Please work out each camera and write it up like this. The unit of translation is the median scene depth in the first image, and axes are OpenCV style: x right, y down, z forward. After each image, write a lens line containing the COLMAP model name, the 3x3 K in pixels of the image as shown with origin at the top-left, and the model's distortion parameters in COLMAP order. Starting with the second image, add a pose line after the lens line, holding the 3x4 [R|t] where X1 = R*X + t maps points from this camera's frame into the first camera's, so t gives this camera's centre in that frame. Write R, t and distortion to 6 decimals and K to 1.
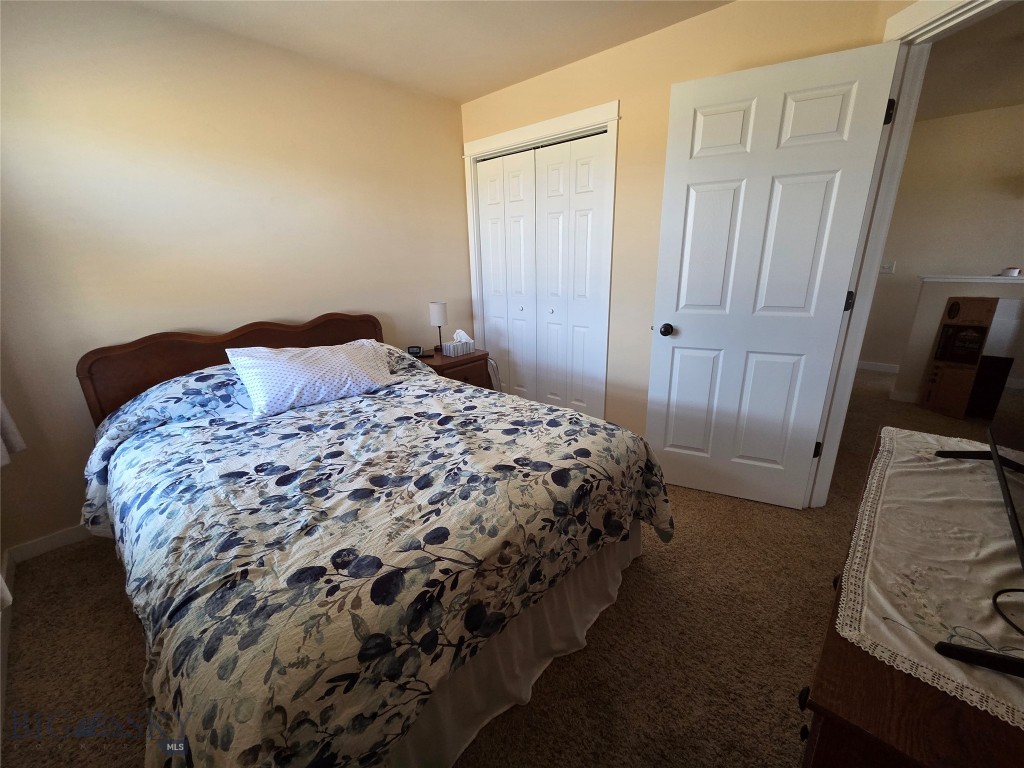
lens RADIAL K [[420.5, 0, 522.1], [0, 420.5, 390.1], [0, 0, 1]] dist [0.002830, 0.001563]
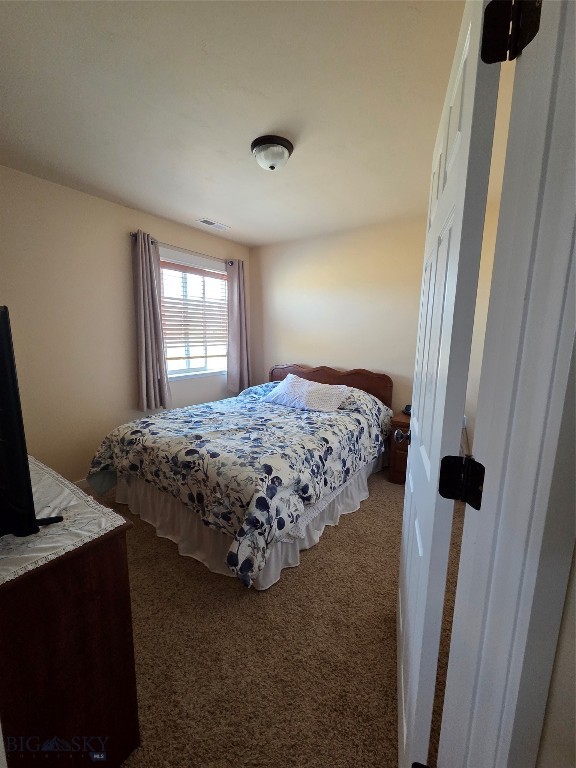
lens RADIAL K [[315.4, 0, 293.5], [0, 315.4, 382.4], [0, 0, 1]] dist [0.002830, 0.001563]
pose [[0.126100, 0.180600, -0.975440, 1.395569], [-0.310066, 0.941199, 0.134176, -0.404881], [0.942315, 0.285531, 0.174683, 1.003341]]
